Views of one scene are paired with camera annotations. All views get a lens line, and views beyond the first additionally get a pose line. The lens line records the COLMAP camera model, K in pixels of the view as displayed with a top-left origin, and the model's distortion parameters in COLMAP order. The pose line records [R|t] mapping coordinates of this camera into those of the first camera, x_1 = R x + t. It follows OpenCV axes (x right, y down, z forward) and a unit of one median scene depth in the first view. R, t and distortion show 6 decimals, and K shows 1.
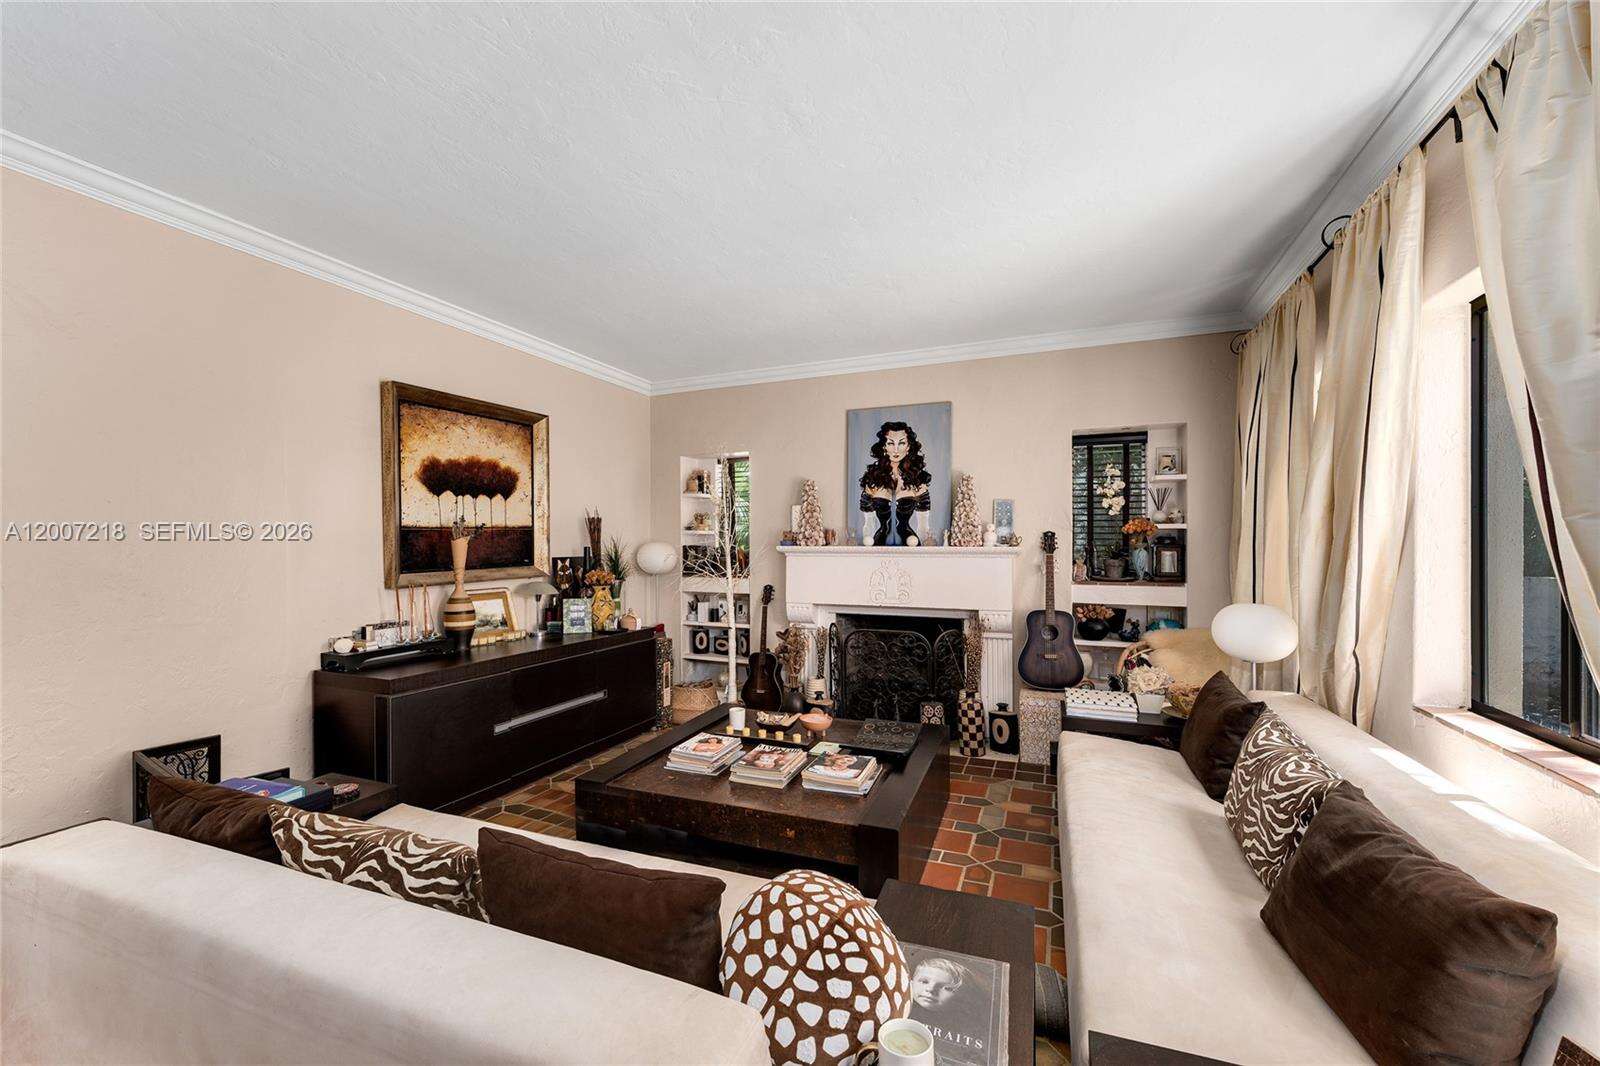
lens RADIAL K [[628.6, 0, 792.3], [0, 628.6, 550.8], [0, 0, 1]] dist [0.000731, 0.000233]
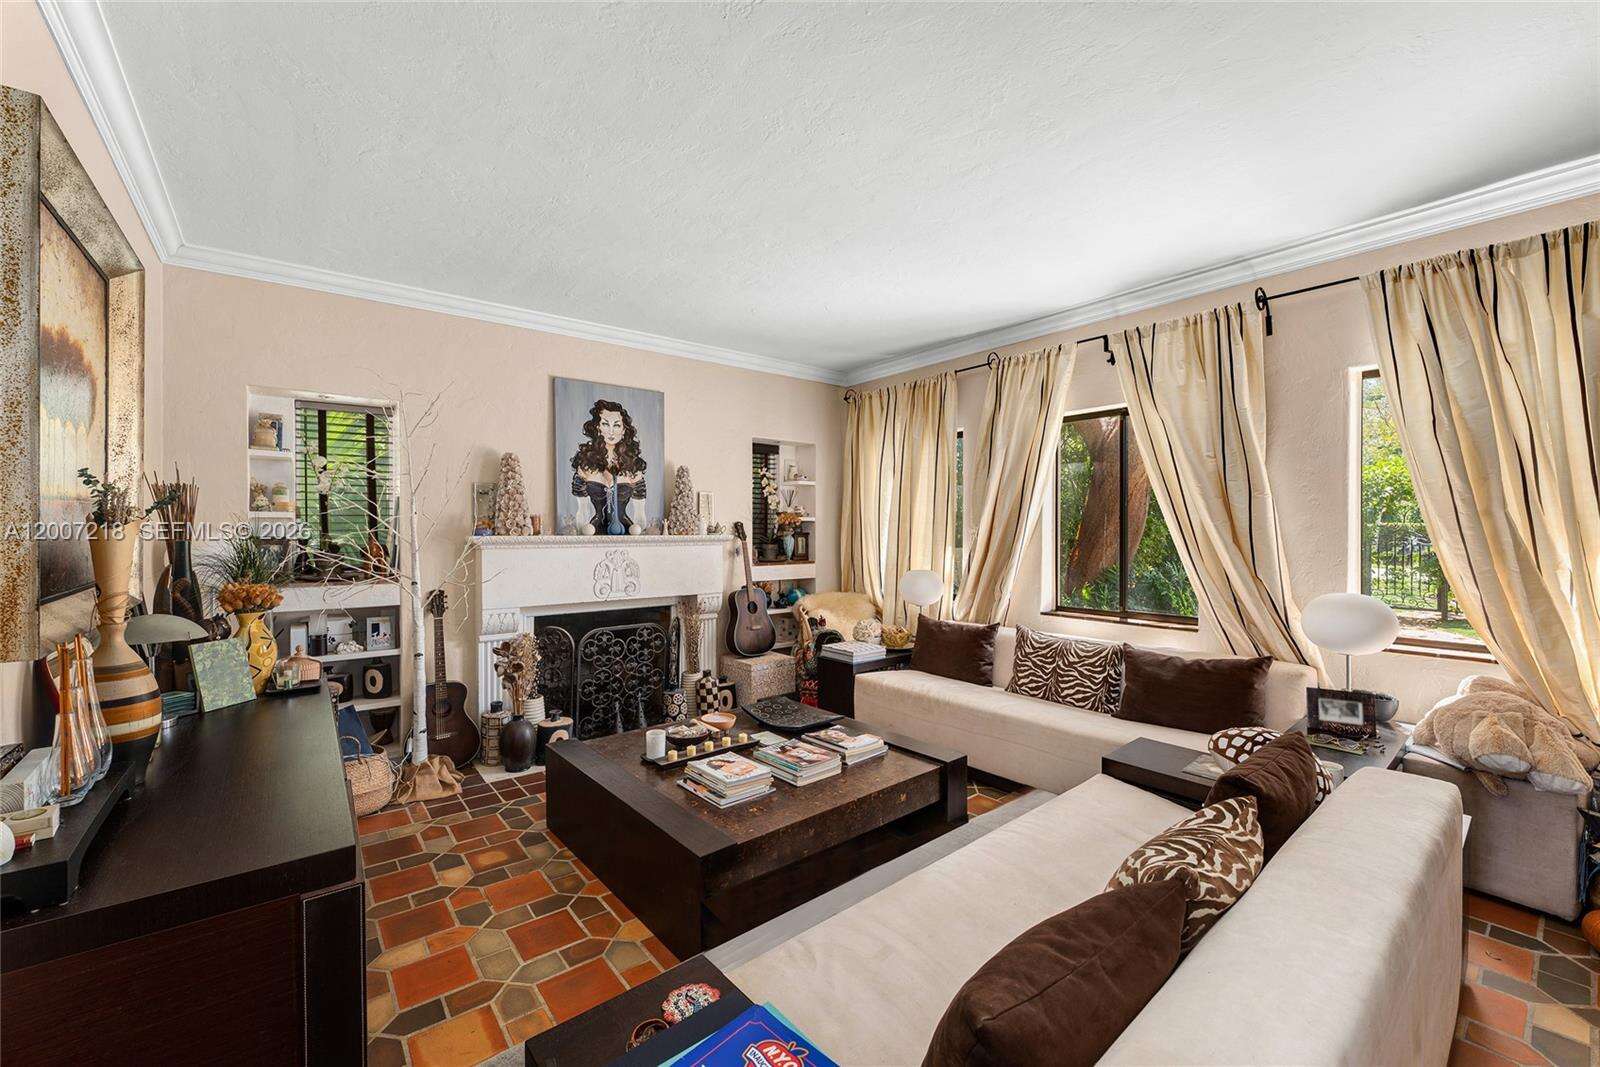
lens RADIAL K [[641.7, 0, 792.1], [0, 641.7, 530.4], [0, 0, 1]] dist [0.004618, -0.000004]
pose [[0.482298, -0.000426, 0.876007, -0.540356], [0.012191, 0.999906, -0.006226, -0.005519], [-0.875922, 0.013682, 0.482258, 0.311710]]
